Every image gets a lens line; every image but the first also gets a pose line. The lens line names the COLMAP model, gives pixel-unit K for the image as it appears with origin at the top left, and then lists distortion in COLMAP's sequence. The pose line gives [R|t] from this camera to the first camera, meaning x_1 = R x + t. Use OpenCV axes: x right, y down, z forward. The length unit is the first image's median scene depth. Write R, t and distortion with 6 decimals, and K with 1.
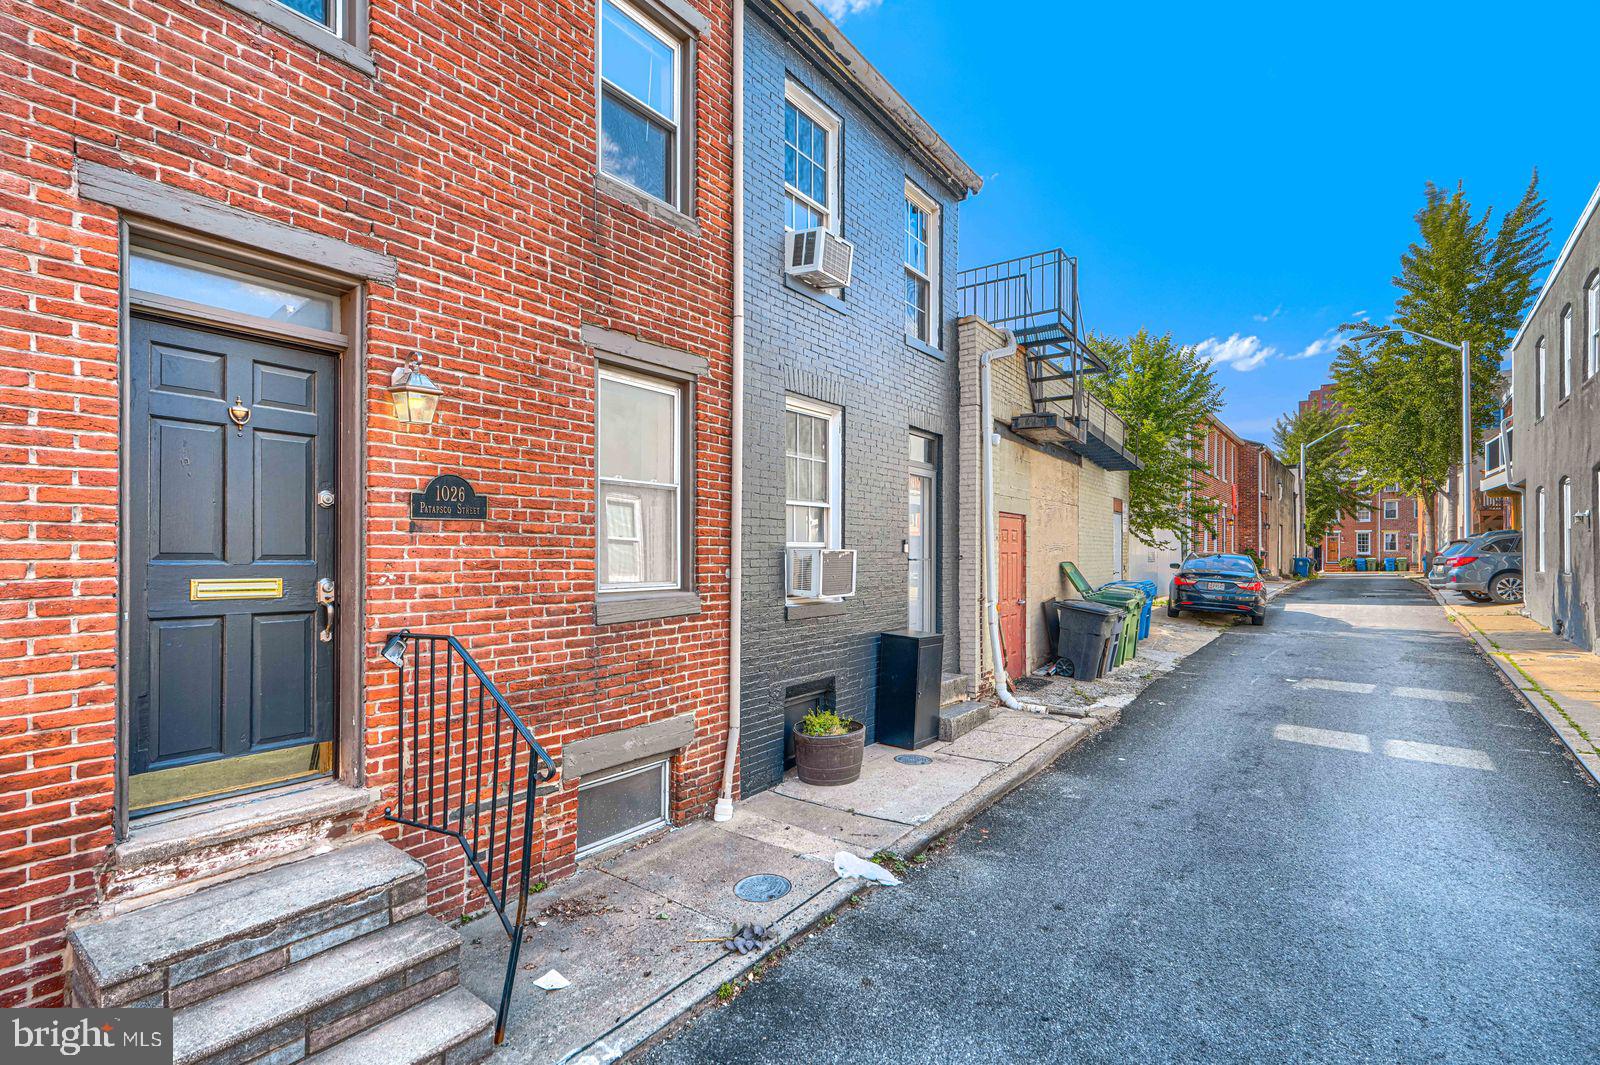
lens RADIAL K [[731.4, 0, 808.8], [0, 731.4, 554.2], [0, 0, 1]] dist [0.001922, 0.000550]
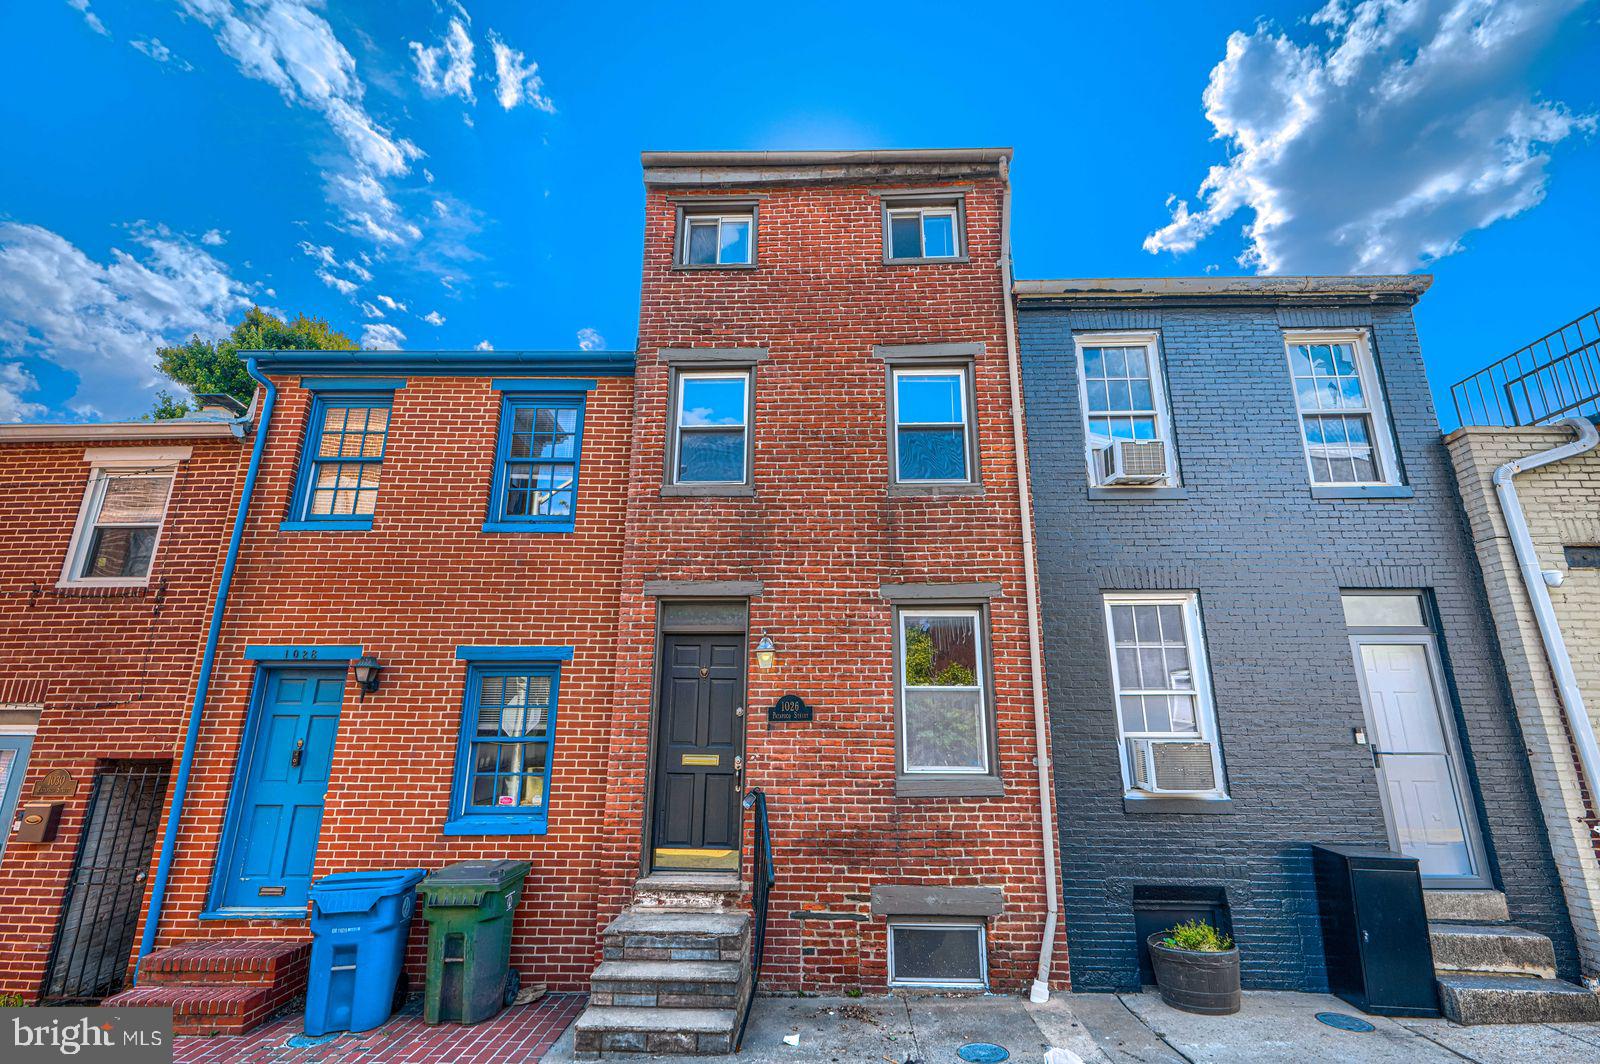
lens RADIAL K [[731.4, 0, 806.1], [0, 731.4, 530.1], [0, 0, 1]] dist [0.001922, 0.000550]
pose [[0.563102, -0.217943, -0.797131, 0.854284], [-0.004558, 0.963763, -0.266721, -0.020516], [0.826375, 0.153824, 0.541704, 0.034821]]
